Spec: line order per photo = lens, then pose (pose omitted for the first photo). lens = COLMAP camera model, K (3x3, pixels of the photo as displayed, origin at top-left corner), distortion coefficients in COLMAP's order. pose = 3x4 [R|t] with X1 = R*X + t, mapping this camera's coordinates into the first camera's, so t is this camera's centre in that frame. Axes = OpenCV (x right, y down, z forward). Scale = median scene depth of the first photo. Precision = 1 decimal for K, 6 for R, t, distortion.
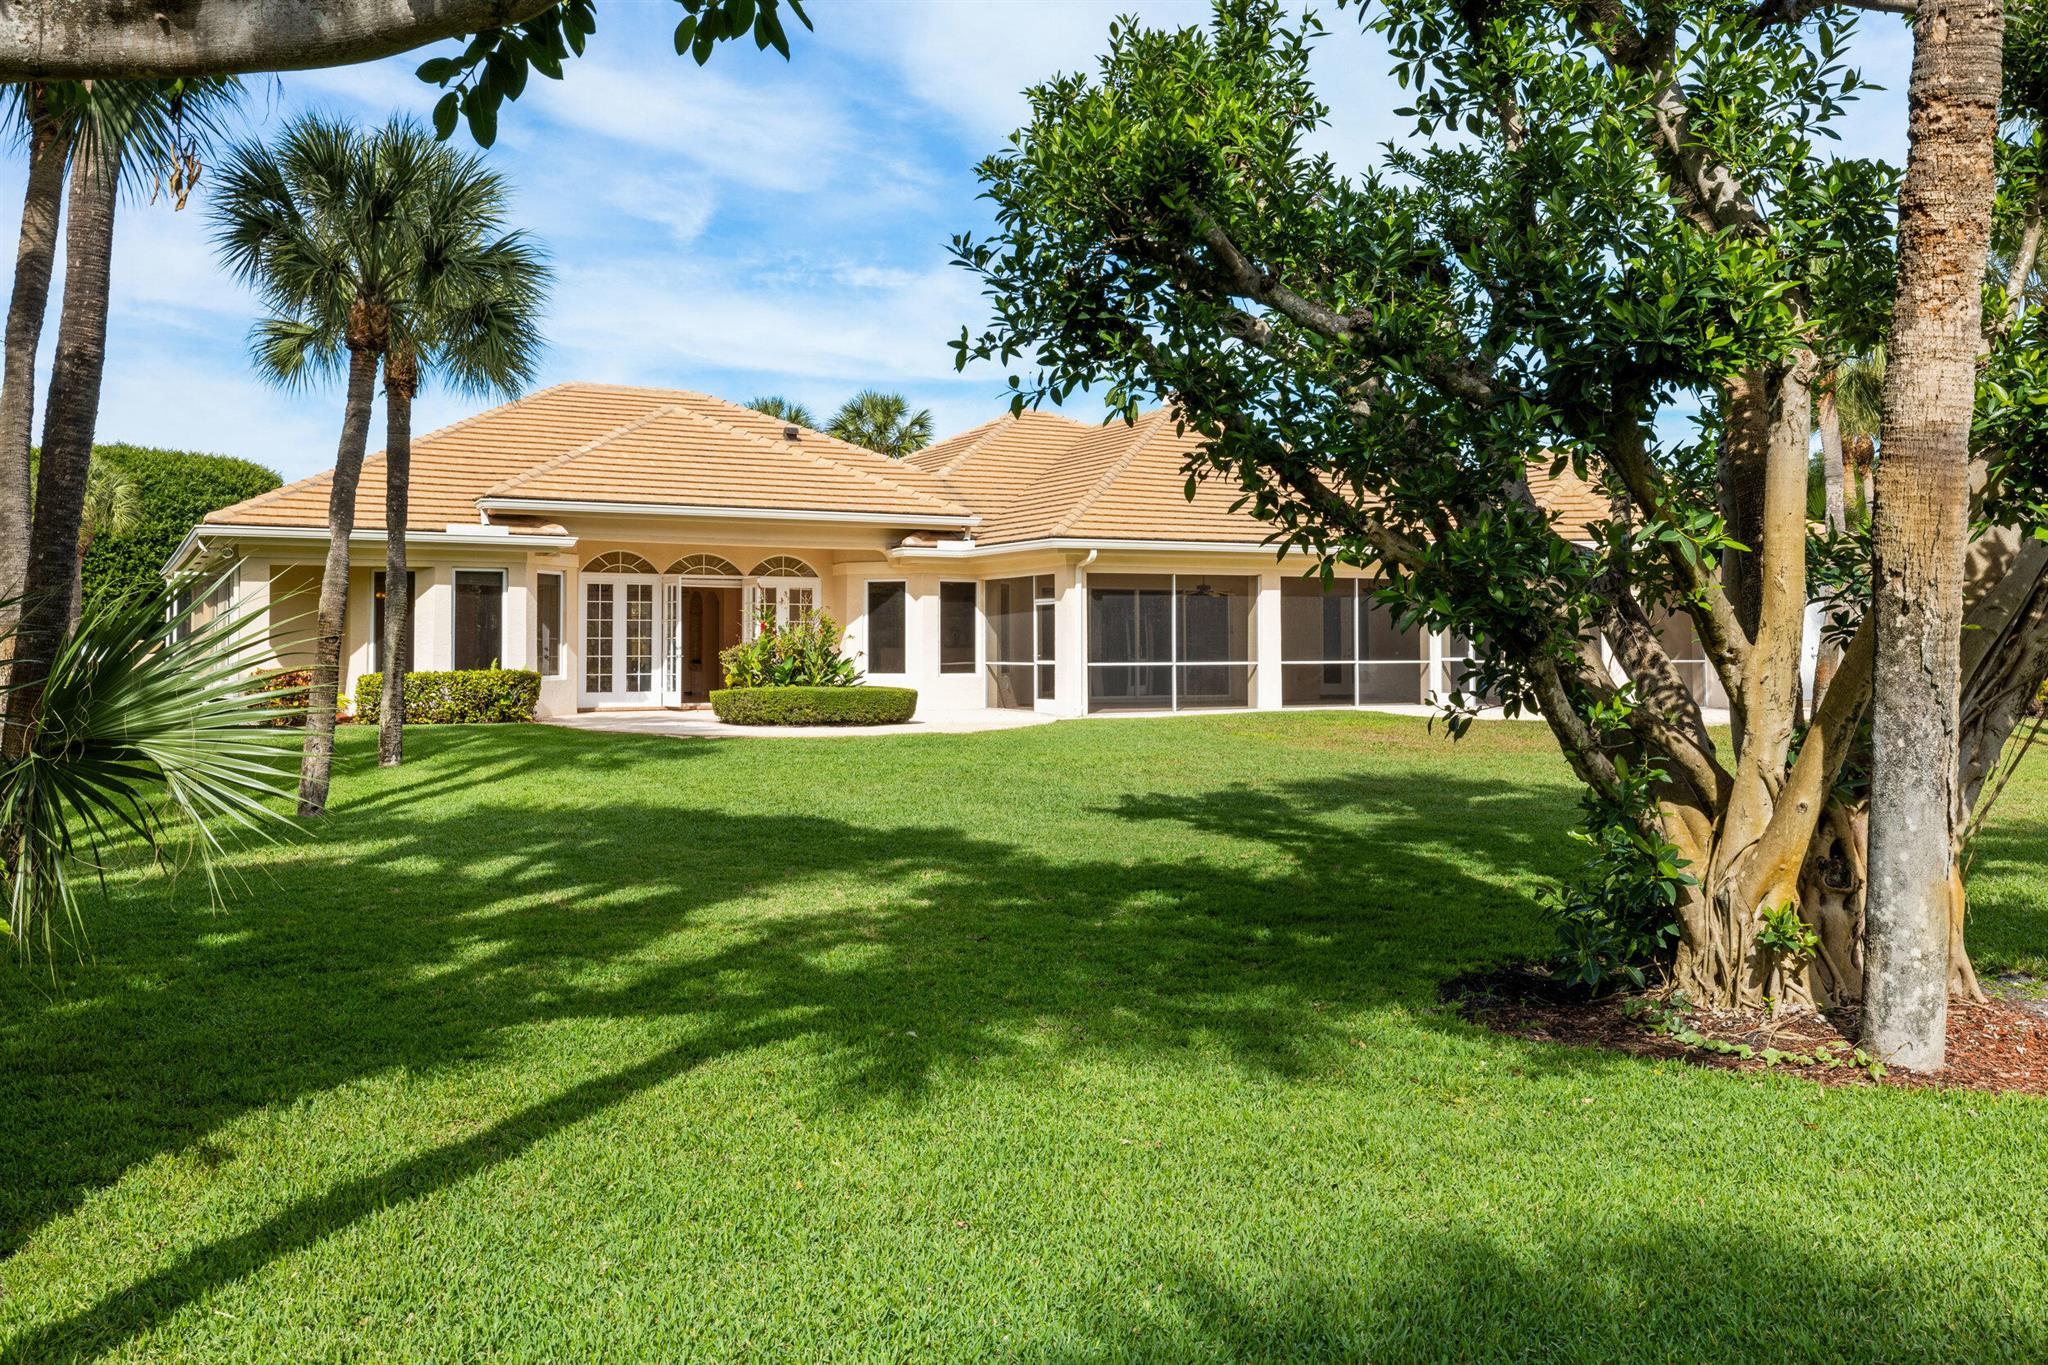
lens RADIAL K [[1666.9, 0, 1015.2], [0, 1666.9, 668.3], [0, 0, 1]] dist [0.014502, 0.012854]
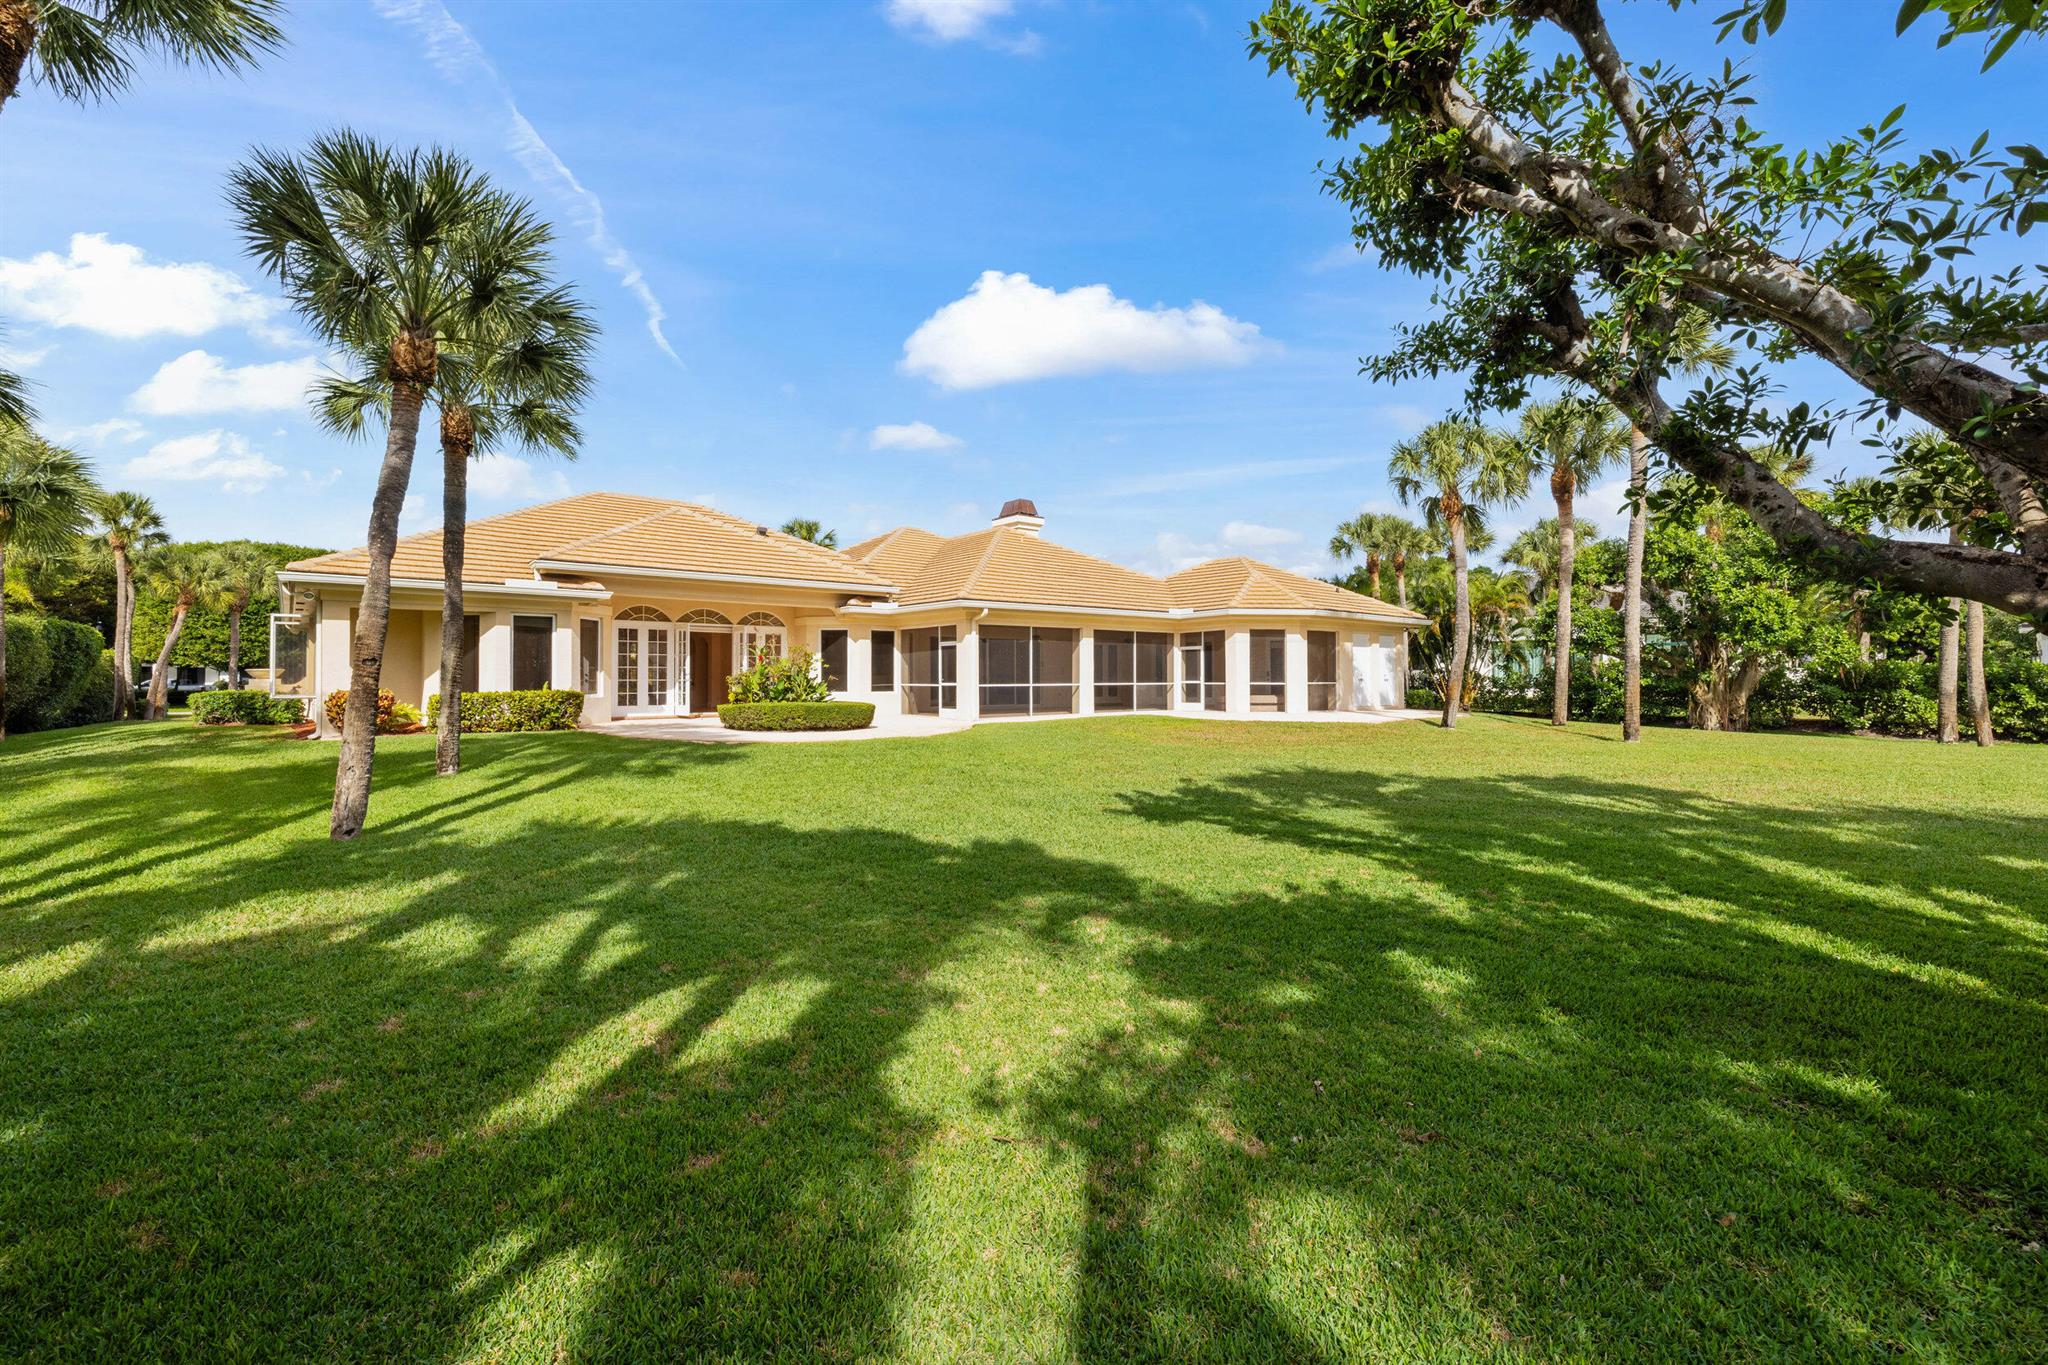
lens RADIAL K [[881.5, 0, 1036.5], [0, 881.5, 687.6], [0, 0, 1]] dist [0.006301, -0.000976]
pose [[0.978886, -0.001805, 0.204399, -0.070172], [0.001717, 0.999998, 0.000611, -0.000846], [-0.204400, -0.000247, 0.978888, 0.221657]]
